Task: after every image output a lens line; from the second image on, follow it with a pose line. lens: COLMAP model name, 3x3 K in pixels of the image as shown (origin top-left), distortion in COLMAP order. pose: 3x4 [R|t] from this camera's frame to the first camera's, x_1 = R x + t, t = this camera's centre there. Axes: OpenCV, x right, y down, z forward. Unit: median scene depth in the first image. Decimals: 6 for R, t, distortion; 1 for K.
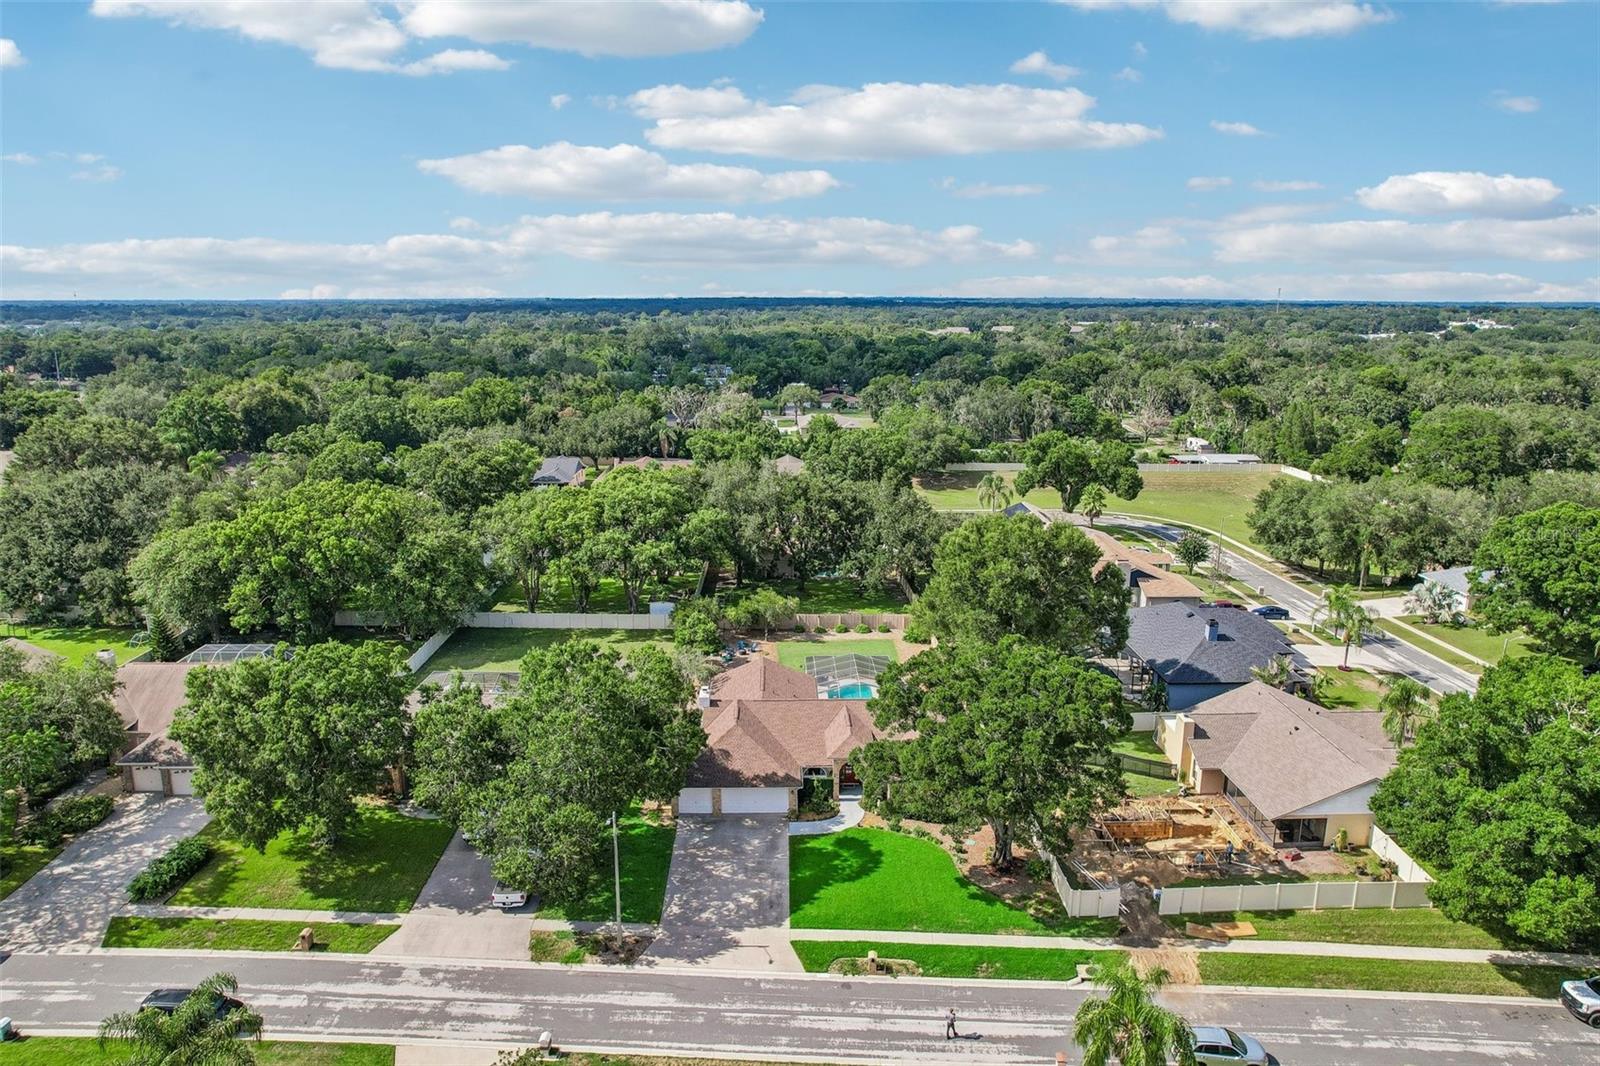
lens RADIAL K [[1026.5, 0, 800.0], [0, 1026.5, 533.0], [0, 0, 1]] dist [-0.043312, 0.001011]
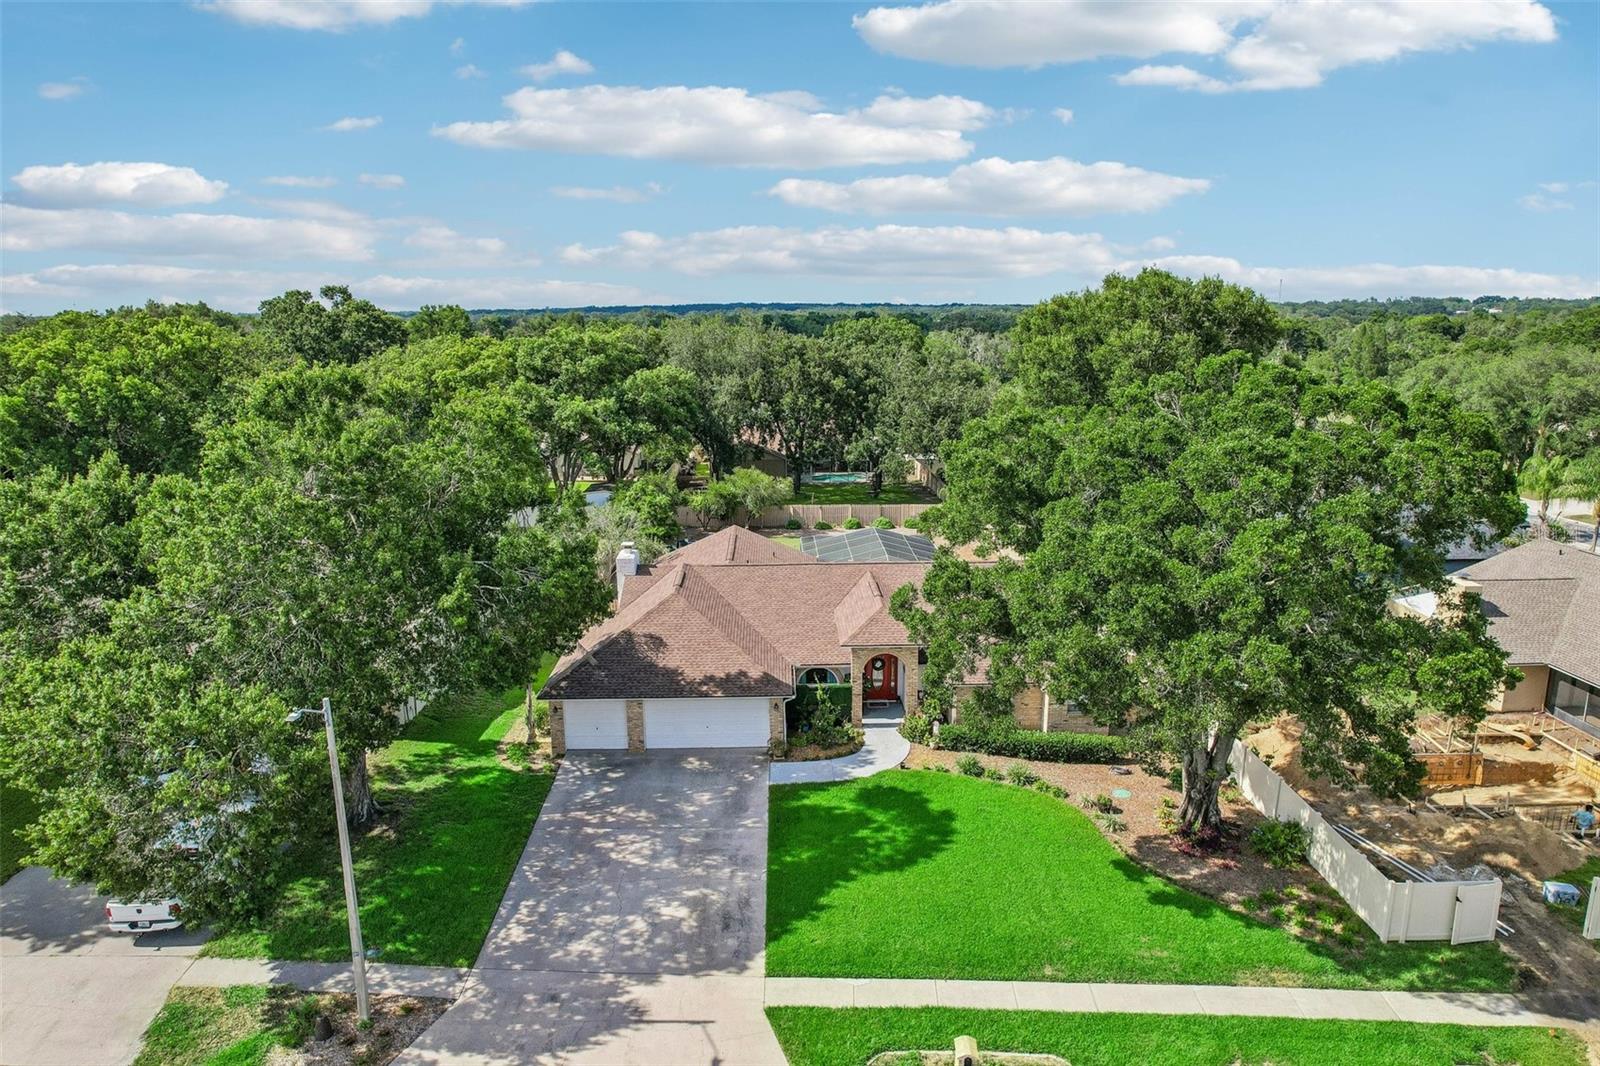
lens RADIAL K [[1020.8, 0, 802.4], [0, 1020.8, 537.0], [0, 0, 1]] dist [-0.073473, 0.066300]
pose [[0.999962, -0.008164, 0.002892, 0.005930], [0.008166, 0.999966, -0.000683, 0.178862], [-0.002887, 0.000706, 0.999996, 0.508714]]
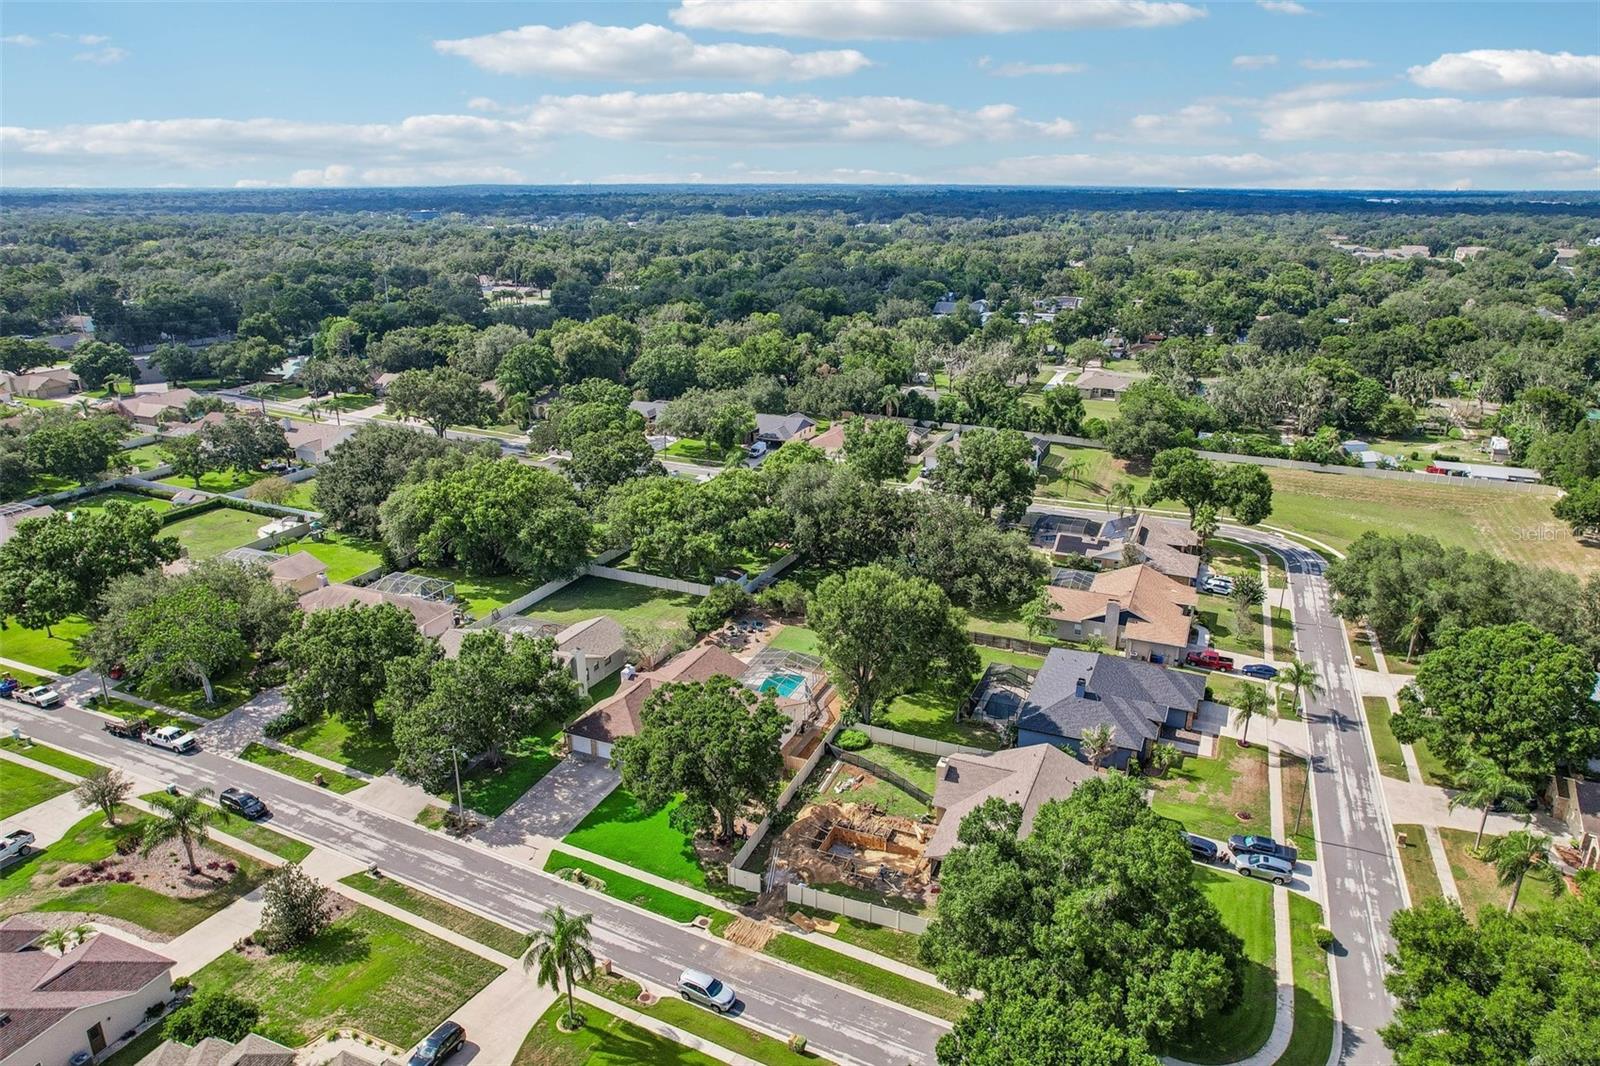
lens RADIAL K [[1020.8, 0, 802.4], [0, 1020.8, 537.0], [0, 0, 1]] dist [-0.073473, 0.066300]
pose [[0.913734, 0.131320, -0.384507, 0.764480], [-0.090663, 0.988368, 0.122105, -0.255999], [0.396069, -0.076711, 0.915011, -0.190364]]
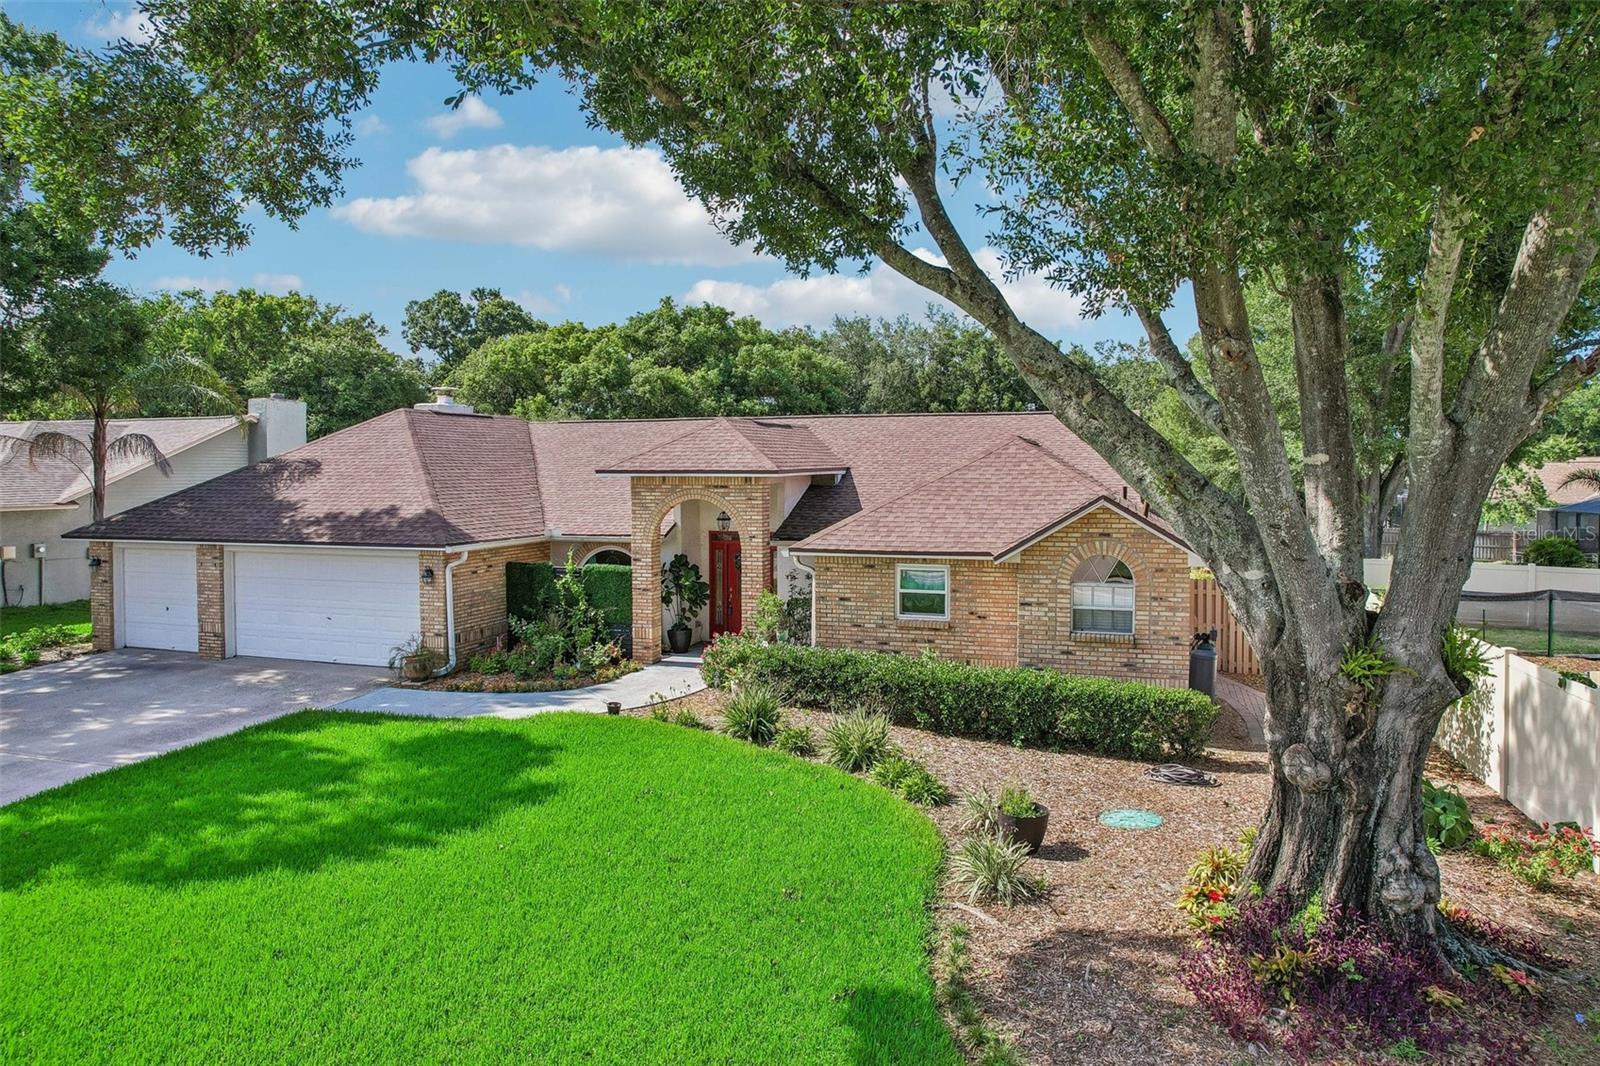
lens RADIAL K [[1031.4, 0, 796.4], [0, 1031.4, 507.3], [0, 0, 1]] dist [-0.058948, 0.042679]
pose [[0.943534, 0.008973, -0.331155, 0.176427], [-0.069088, 0.982983, -0.170211, 0.296245], [0.323993, 0.183478, 0.928097, 0.856737]]
